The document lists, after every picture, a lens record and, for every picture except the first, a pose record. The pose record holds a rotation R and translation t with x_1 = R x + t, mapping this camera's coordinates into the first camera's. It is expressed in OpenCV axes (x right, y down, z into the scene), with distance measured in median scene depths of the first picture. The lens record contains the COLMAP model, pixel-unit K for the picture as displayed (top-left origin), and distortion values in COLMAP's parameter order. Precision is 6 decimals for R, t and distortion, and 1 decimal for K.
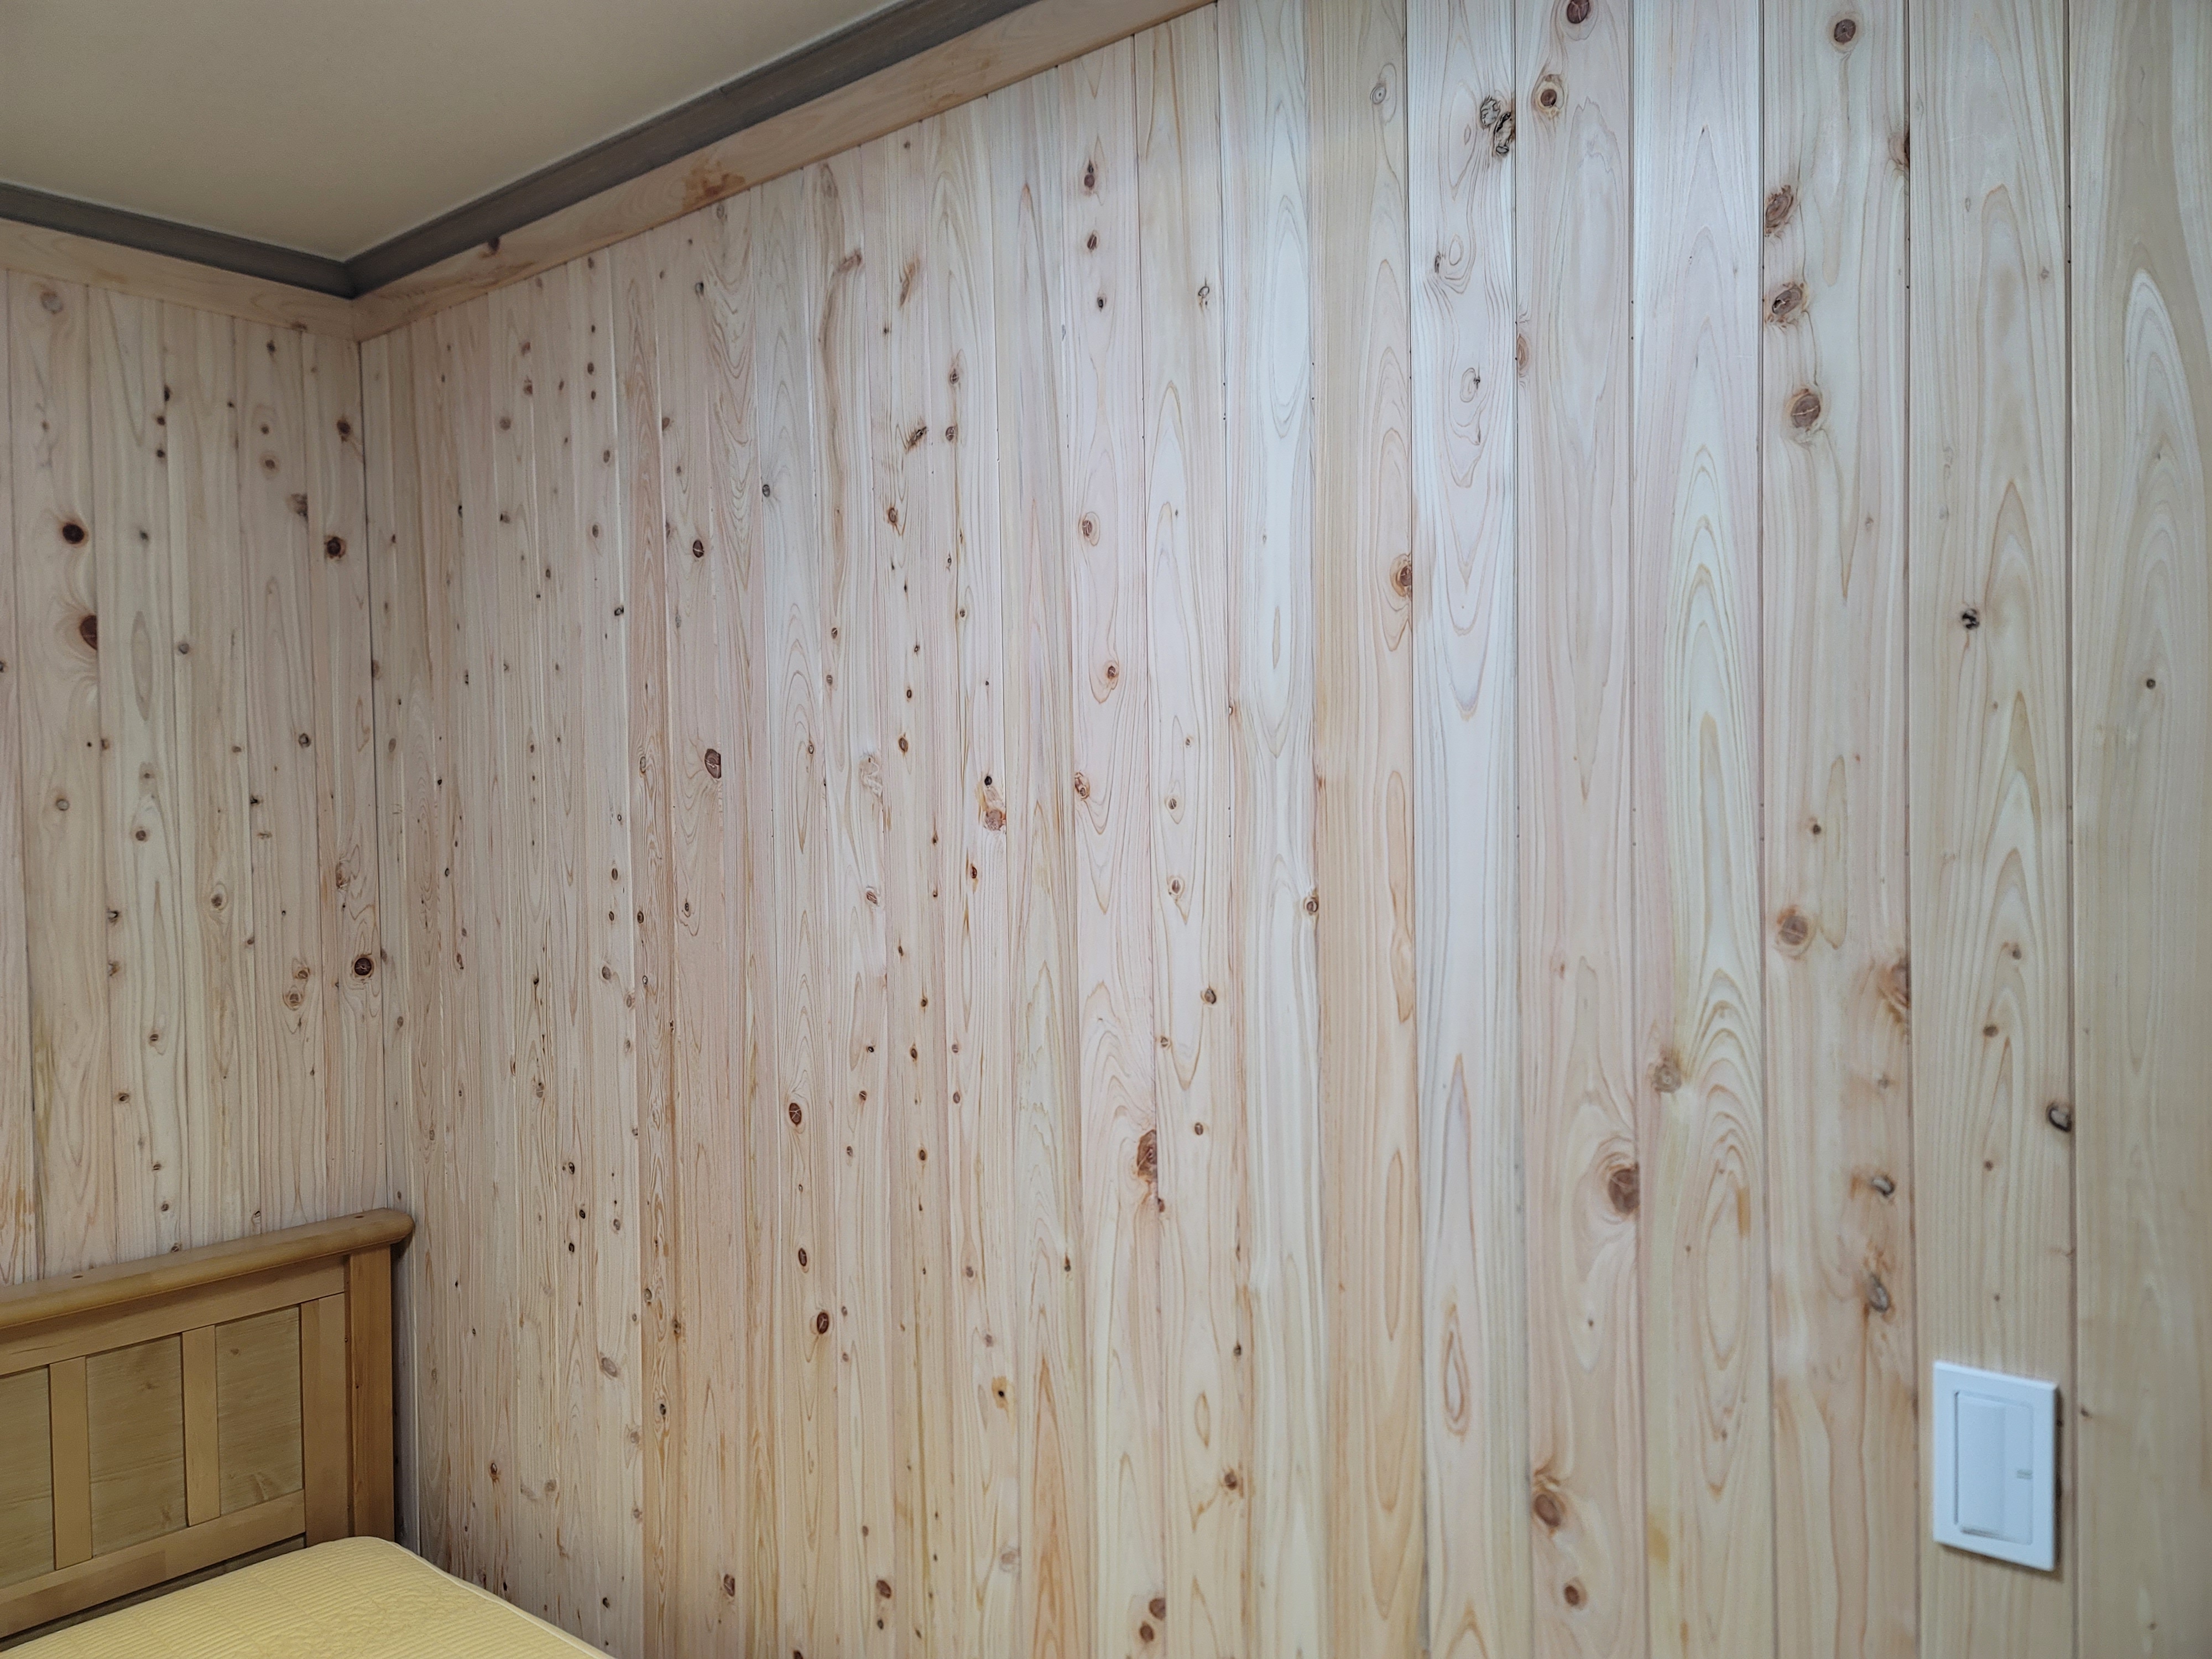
lens RADIAL K [[1633.8, 0, 1107.7], [0, 1633.8, 828.4], [0, 0, 1]] dist [0.079740, -0.071885]
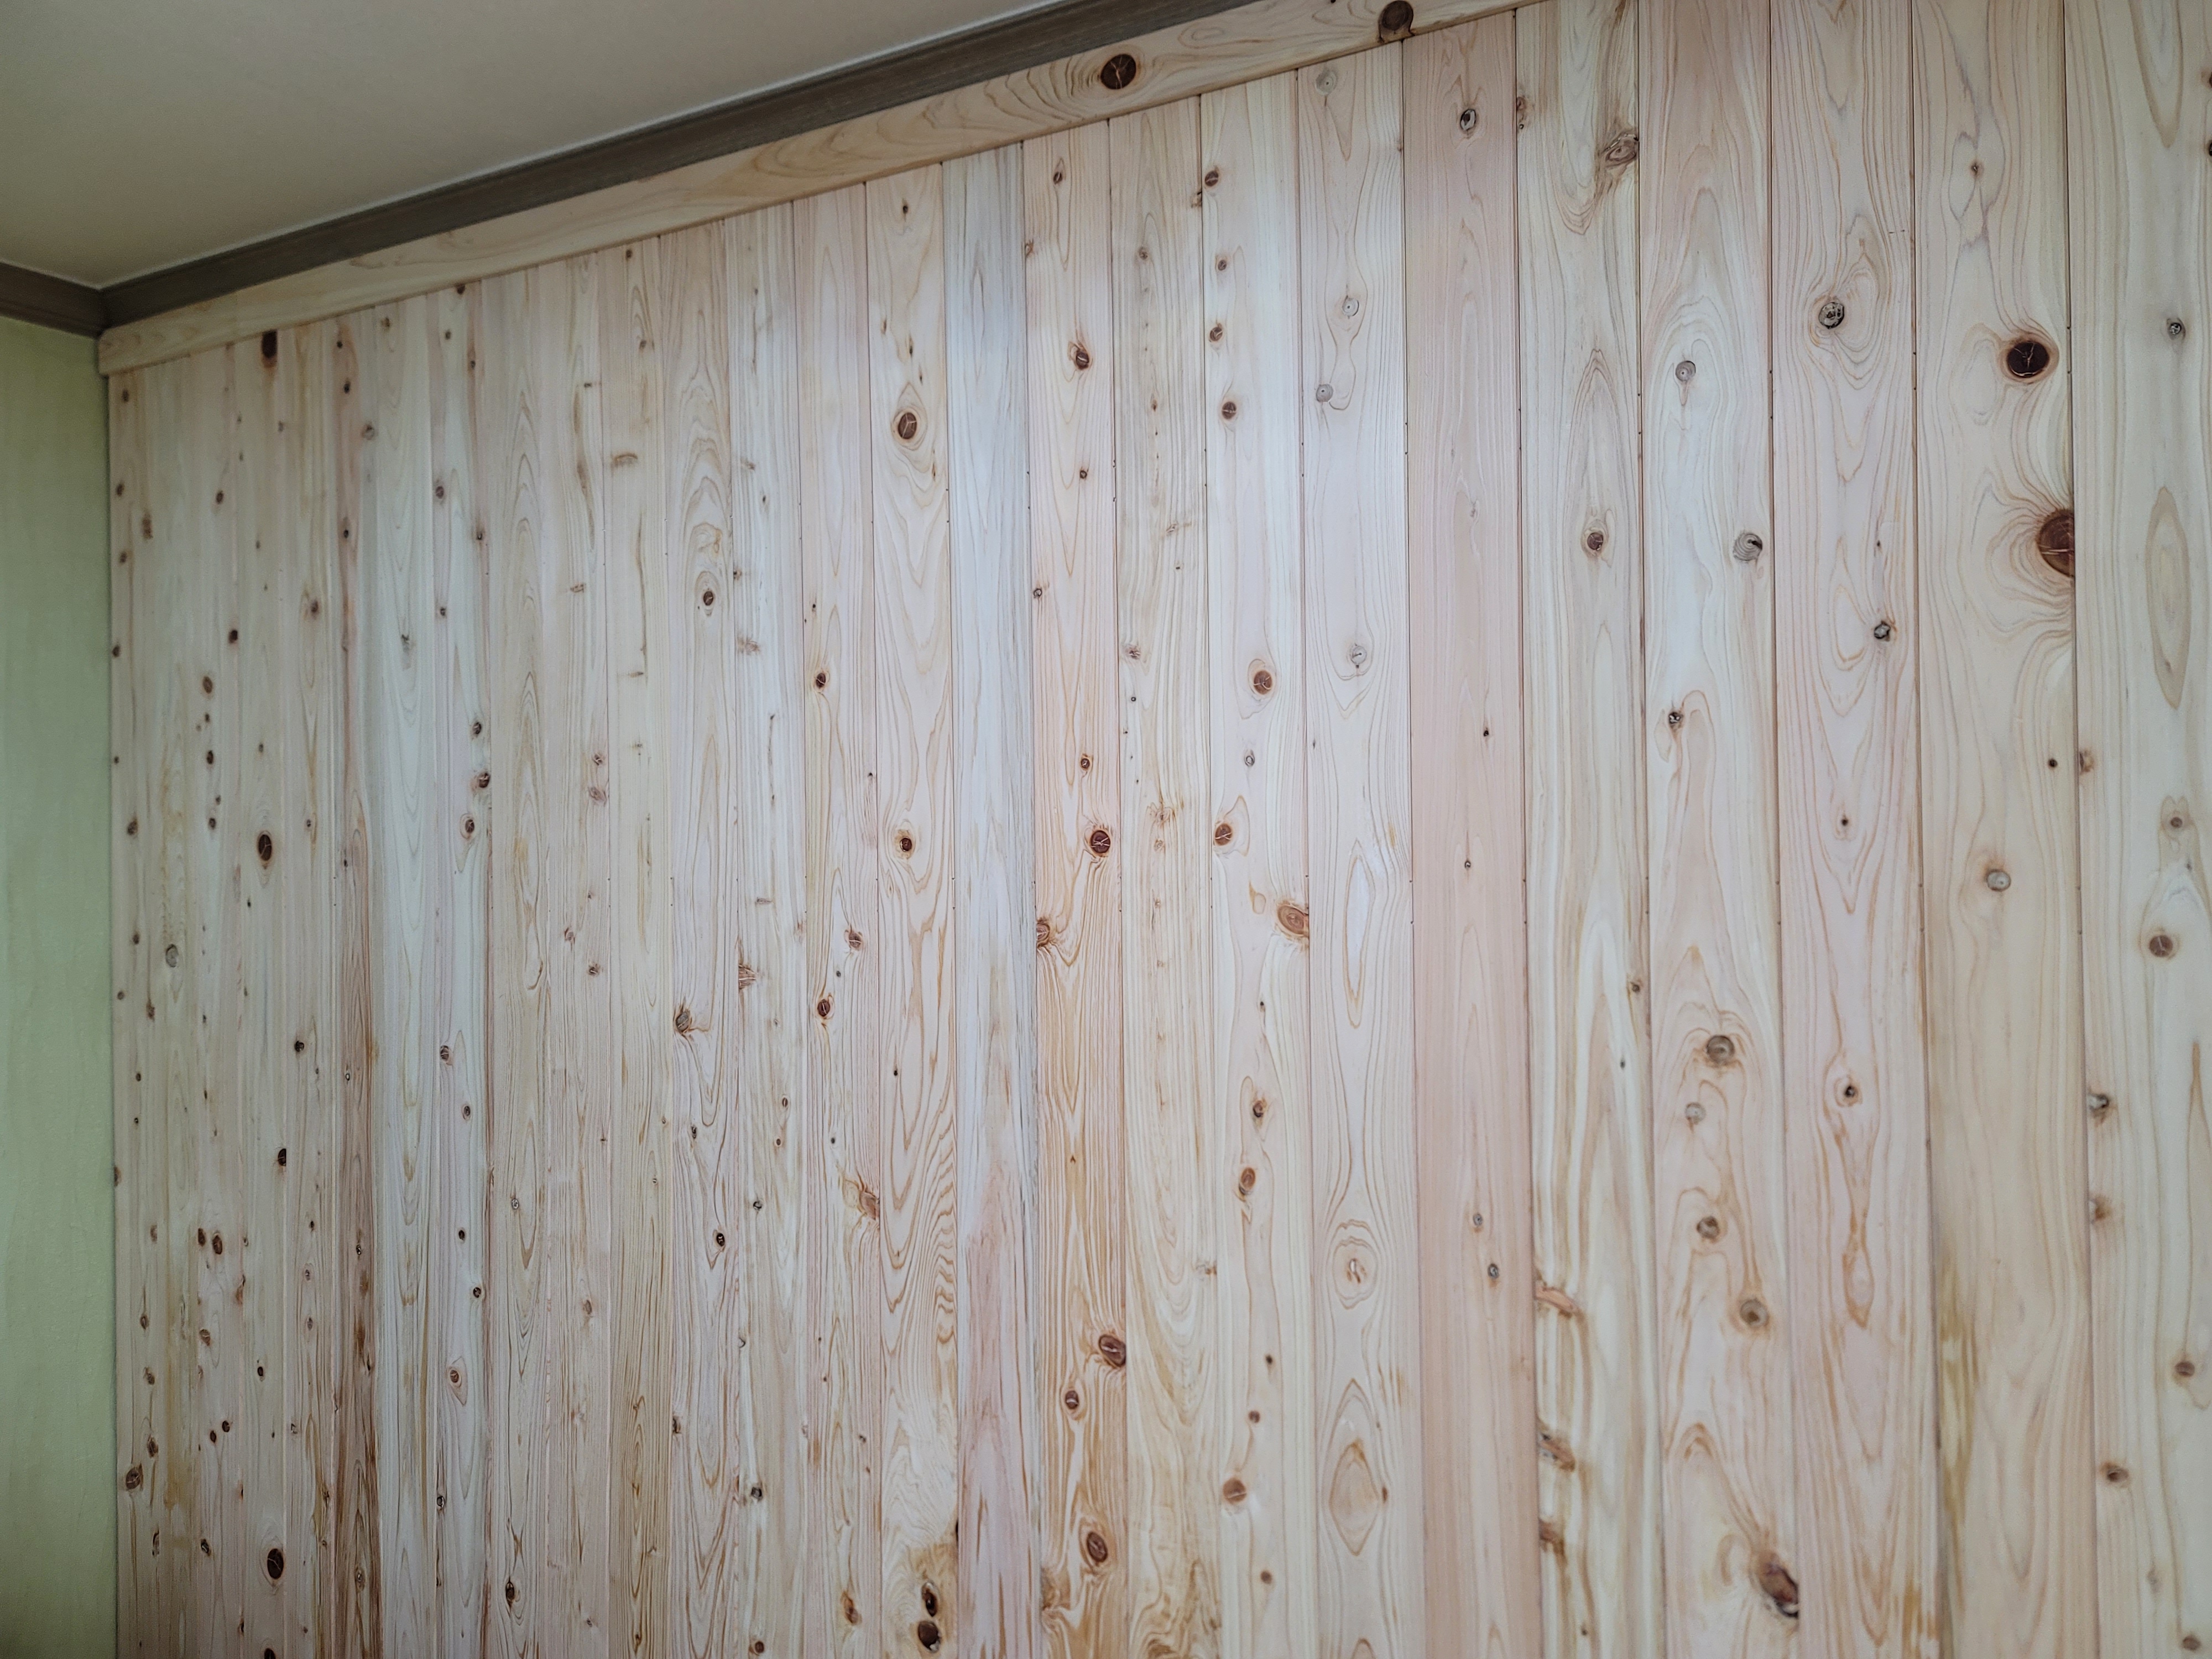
lens RADIAL K [[1633.8, 0, 1117.7], [0, 1633.8, 809.7], [0, 0, 1]] dist [0.079740, -0.071885]
pose [[0.168049, 0.001711, -0.985777, -0.193262], [-0.009435, 0.999955, 0.000127, -0.041811], [0.985733, 0.009280, 0.168058, 0.788417]]
